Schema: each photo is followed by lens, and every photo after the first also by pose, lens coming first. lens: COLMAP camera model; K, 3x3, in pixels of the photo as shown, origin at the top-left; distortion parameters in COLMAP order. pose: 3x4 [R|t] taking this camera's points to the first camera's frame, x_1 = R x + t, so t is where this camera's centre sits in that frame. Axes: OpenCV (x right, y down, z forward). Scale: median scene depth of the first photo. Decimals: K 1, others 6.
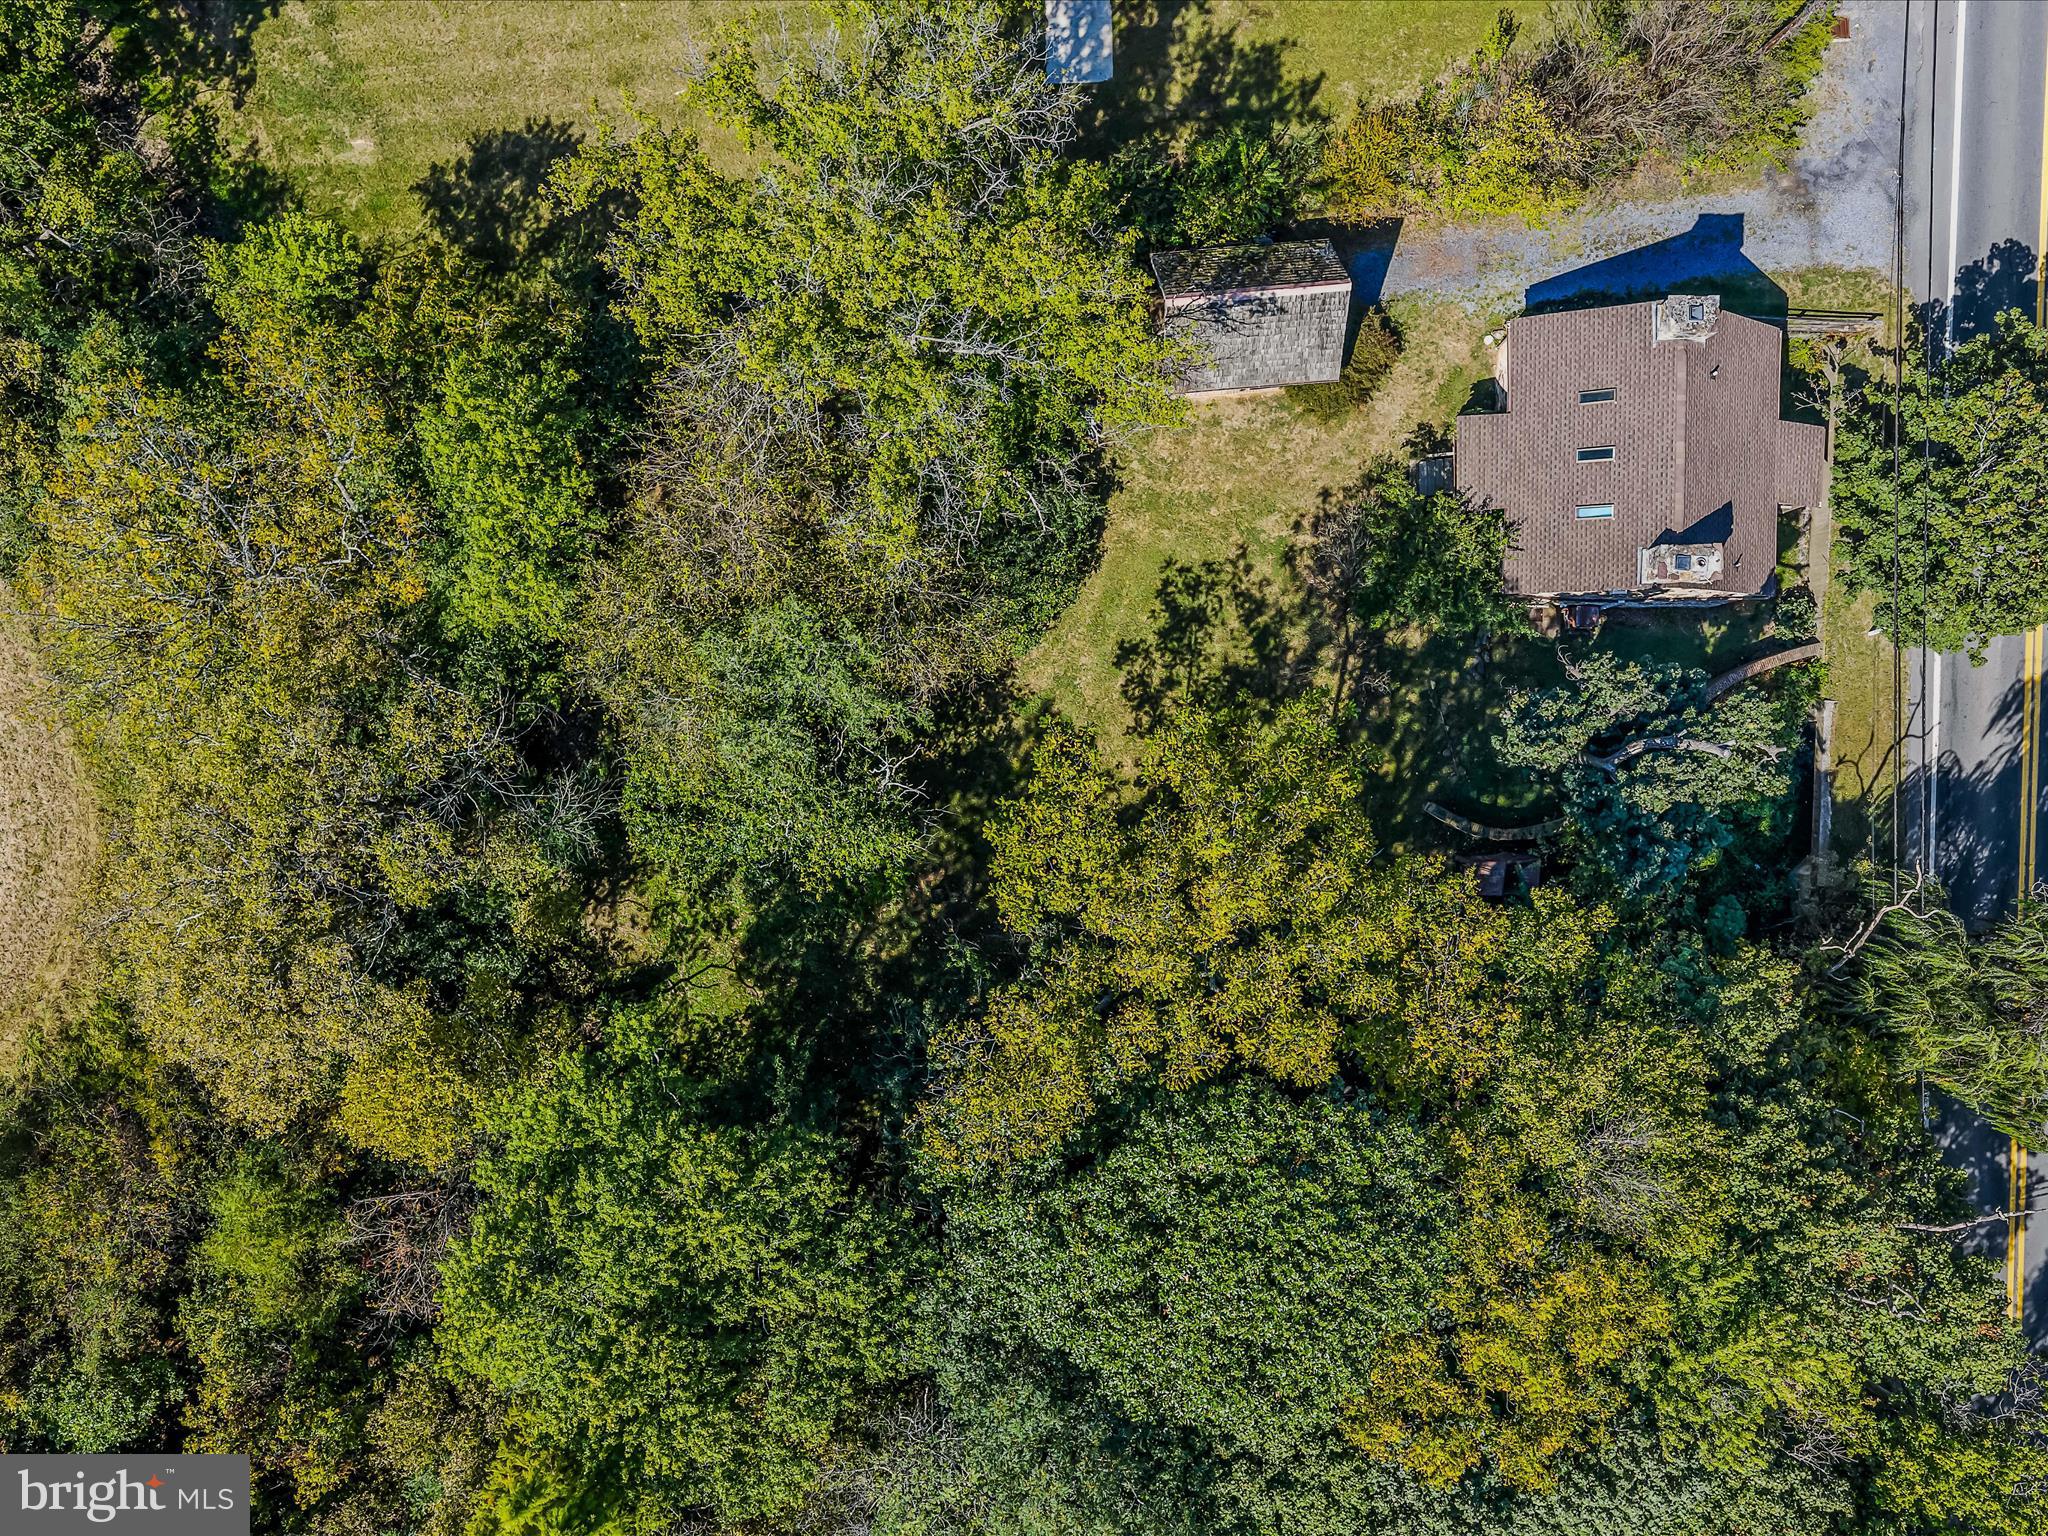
lens RADIAL K [[1900.0, 0, 1021.1], [0, 1900.0, 768.6], [0, 0, 1]] dist [-0.004128, 0.000000]
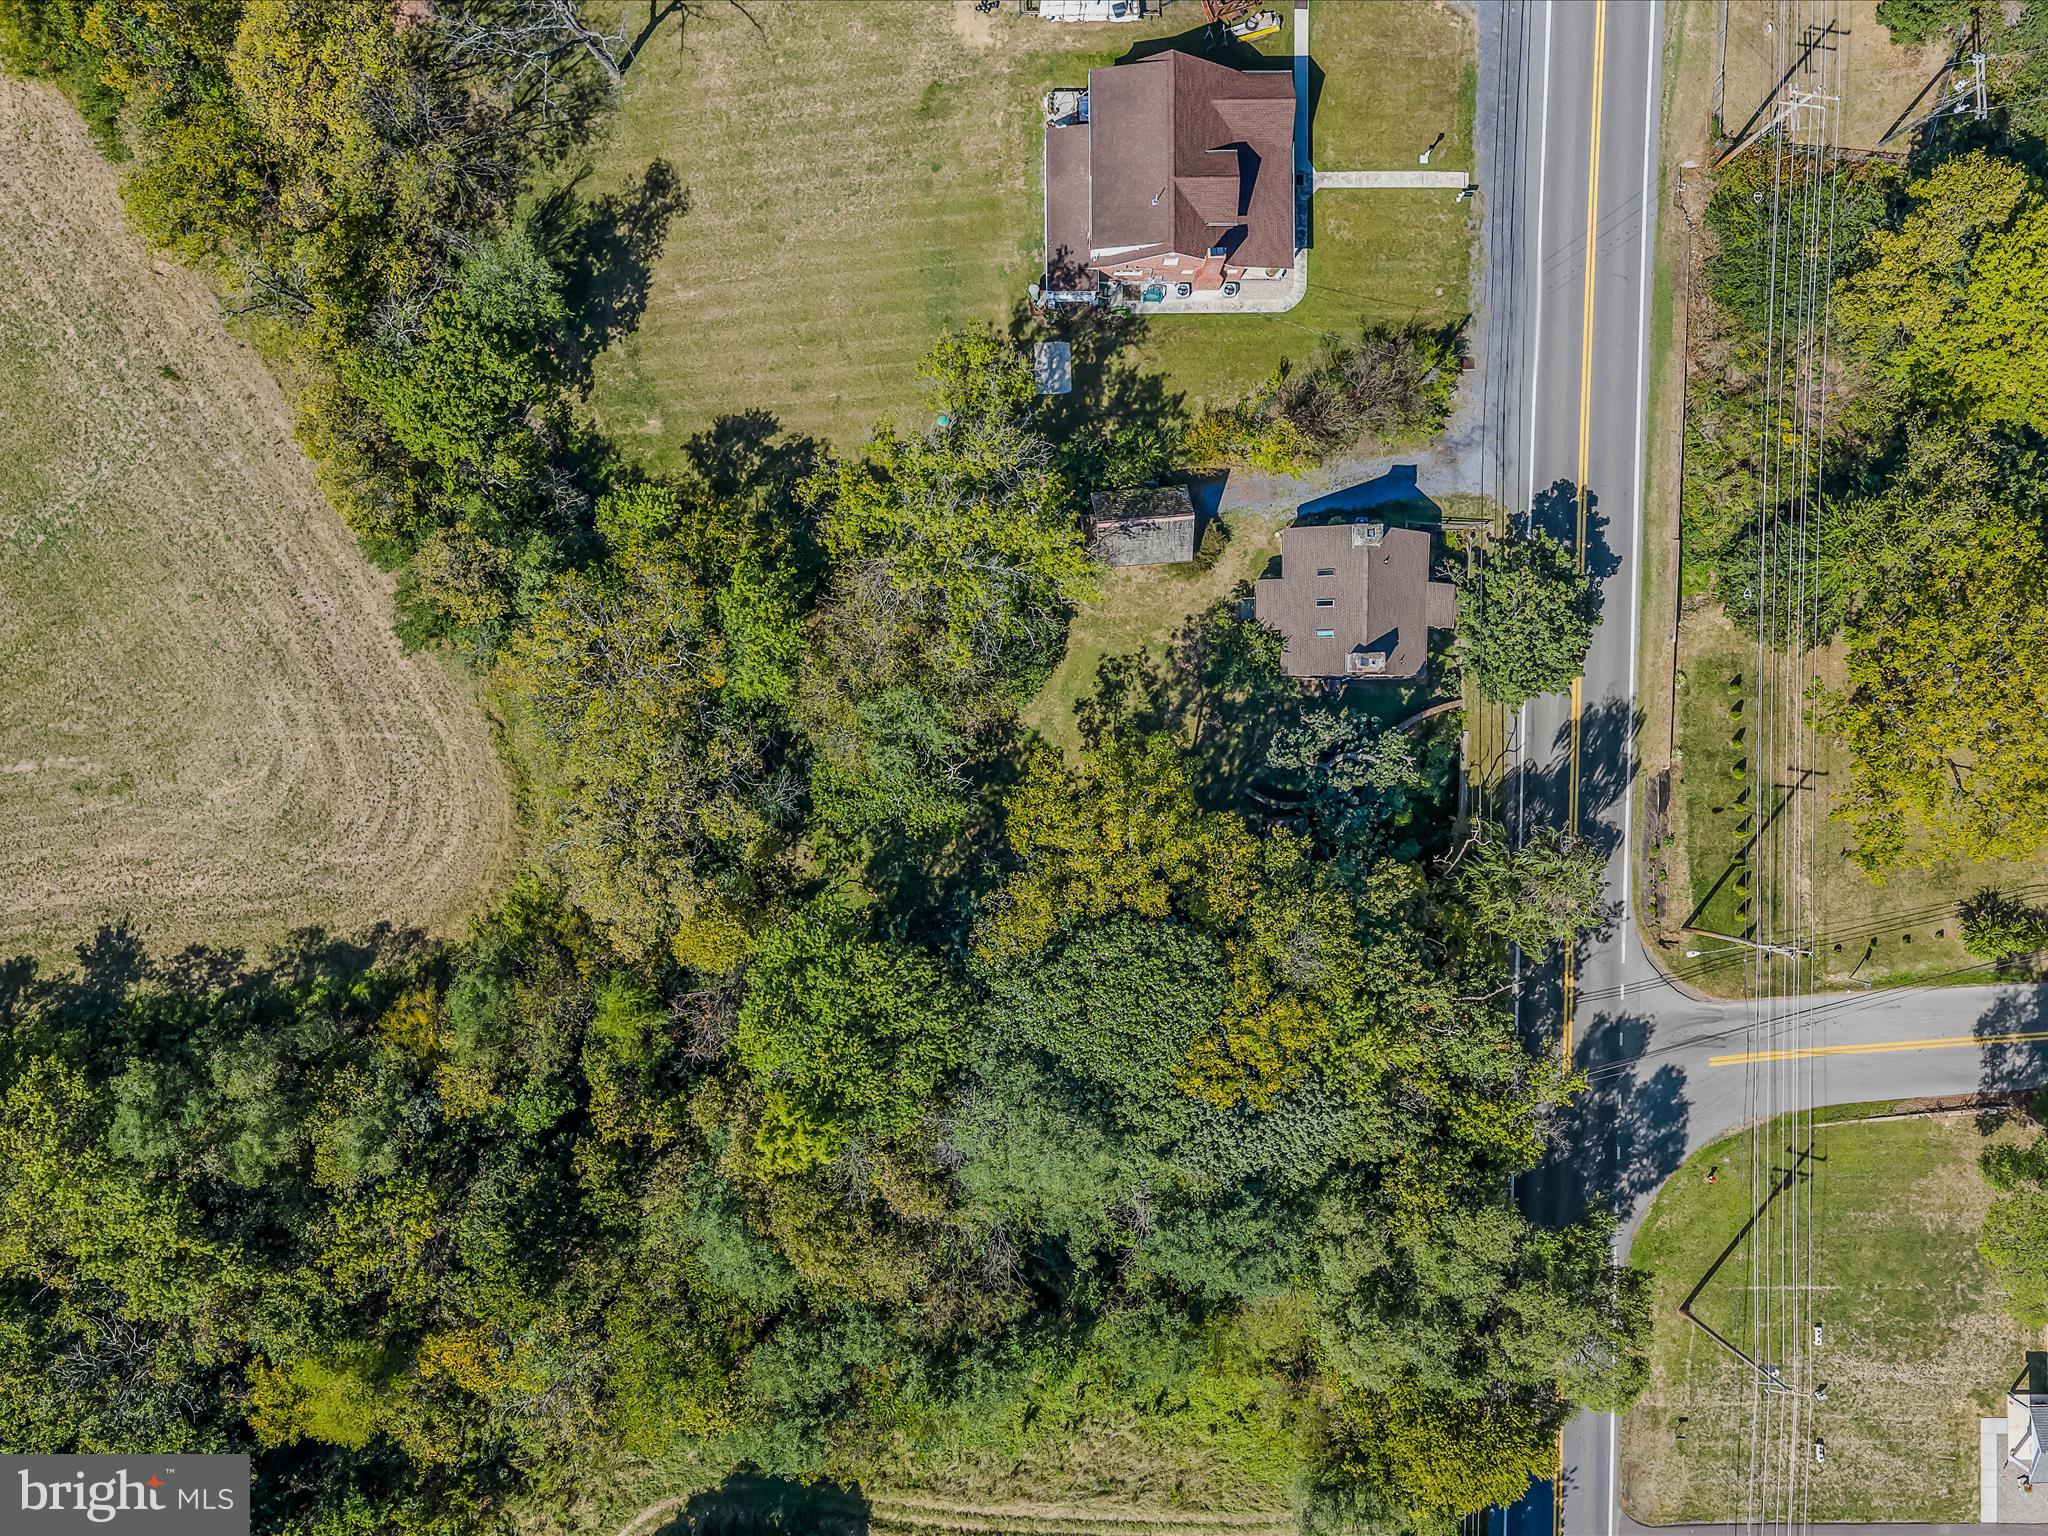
lens RADIAL K [[1900.0, 0, 1005.6], [0, 1900.0, 764.7], [0, 0, 1]] dist [-0.004128, 0.000000]
pose [[0.999977, -0.002541, -0.006342, -0.004476], [0.002525, 0.999994, -0.002565, -0.000217], [0.006348, 0.002549, 0.999977, -0.878896]]
